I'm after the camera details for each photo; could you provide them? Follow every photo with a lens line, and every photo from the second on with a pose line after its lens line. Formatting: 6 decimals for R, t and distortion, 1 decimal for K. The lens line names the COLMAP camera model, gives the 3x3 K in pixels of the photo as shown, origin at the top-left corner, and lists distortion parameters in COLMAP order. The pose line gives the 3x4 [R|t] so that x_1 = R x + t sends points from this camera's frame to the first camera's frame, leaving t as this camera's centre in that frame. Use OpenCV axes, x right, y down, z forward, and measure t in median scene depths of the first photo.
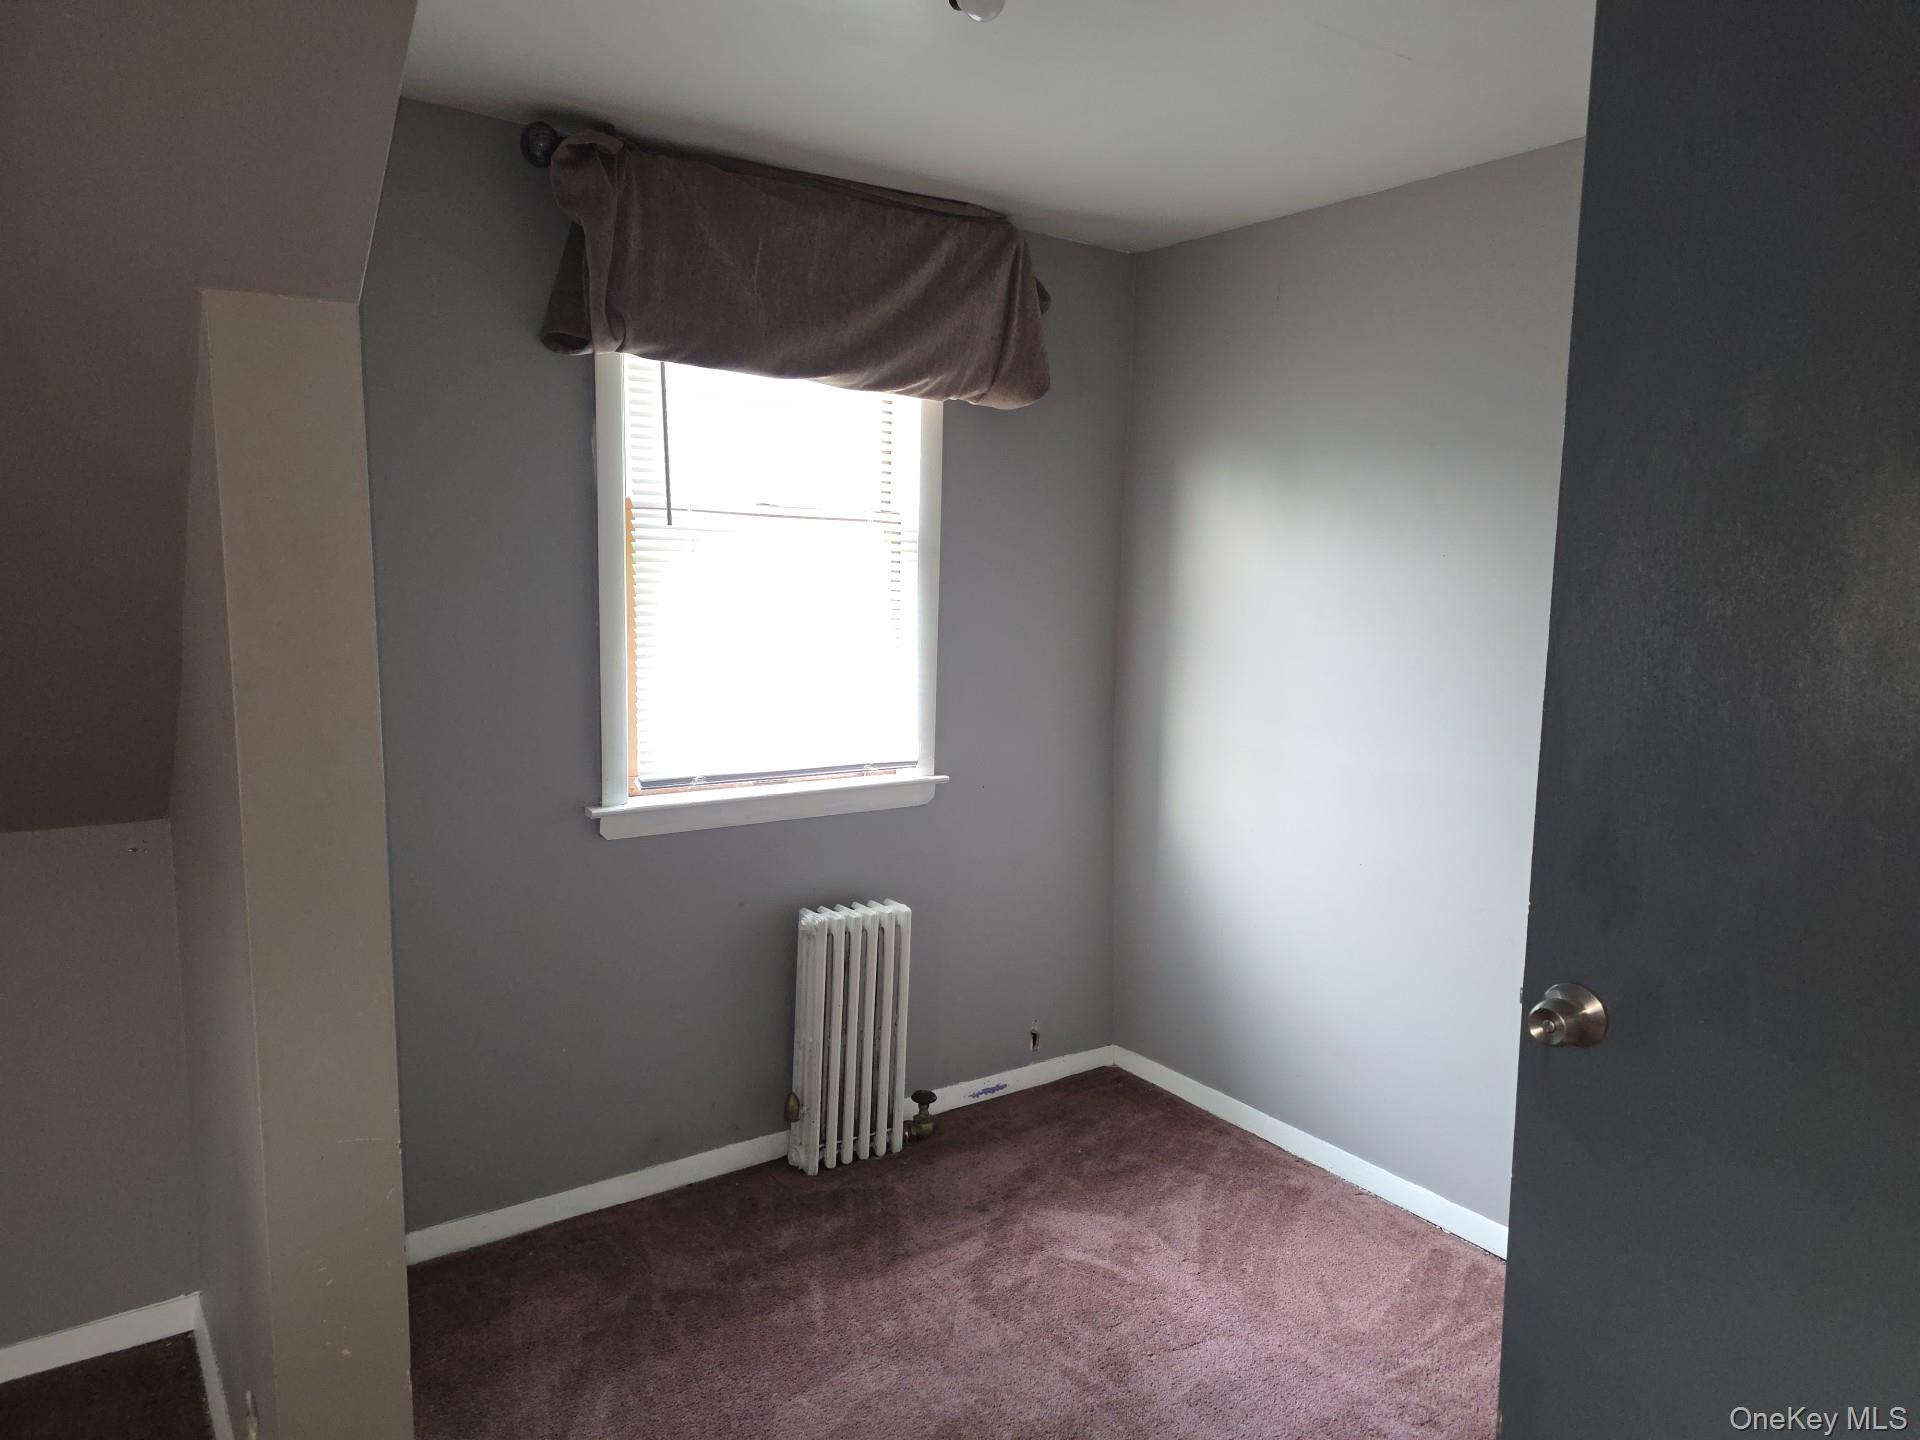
lens RADIAL K [[1298.9, 0, 960.0], [0, 1298.9, 720.0], [0, 0, 1]] dist [0.070968, -0.070324]
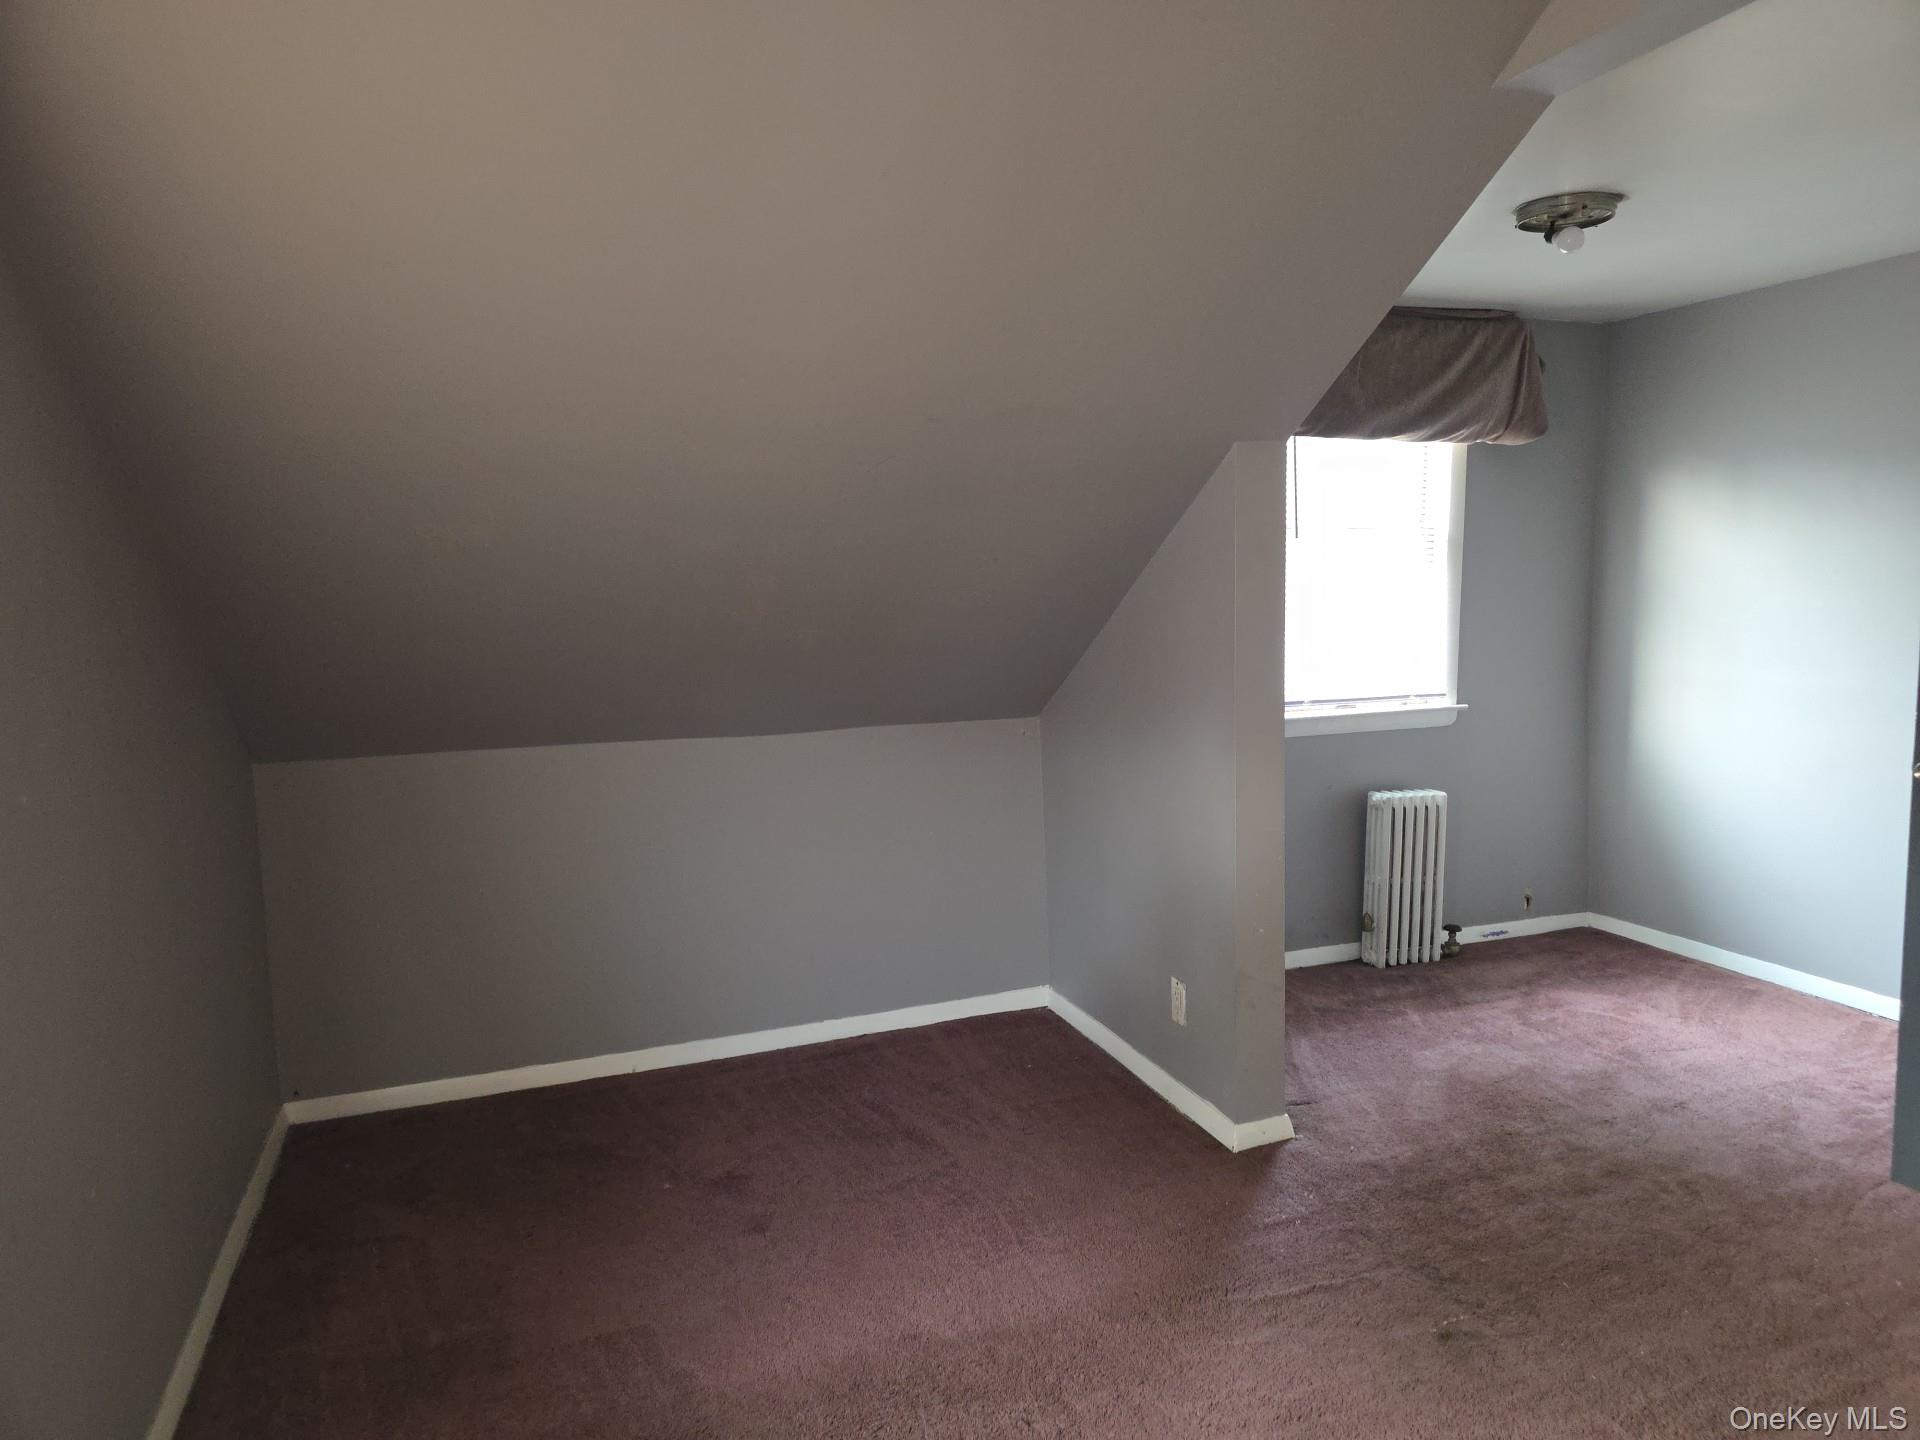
lens RADIAL K [[1277.6, 0, 964.6], [0, 1277.6, 730.5], [0, 0, 1]] dist [0.042224, -0.026992]
pose [[0.964923, -0.010827, -0.262311, -0.183902], [0.009923, 0.999939, -0.004772, 0.078103], [0.262347, 0.002001, 0.964972, -0.537376]]
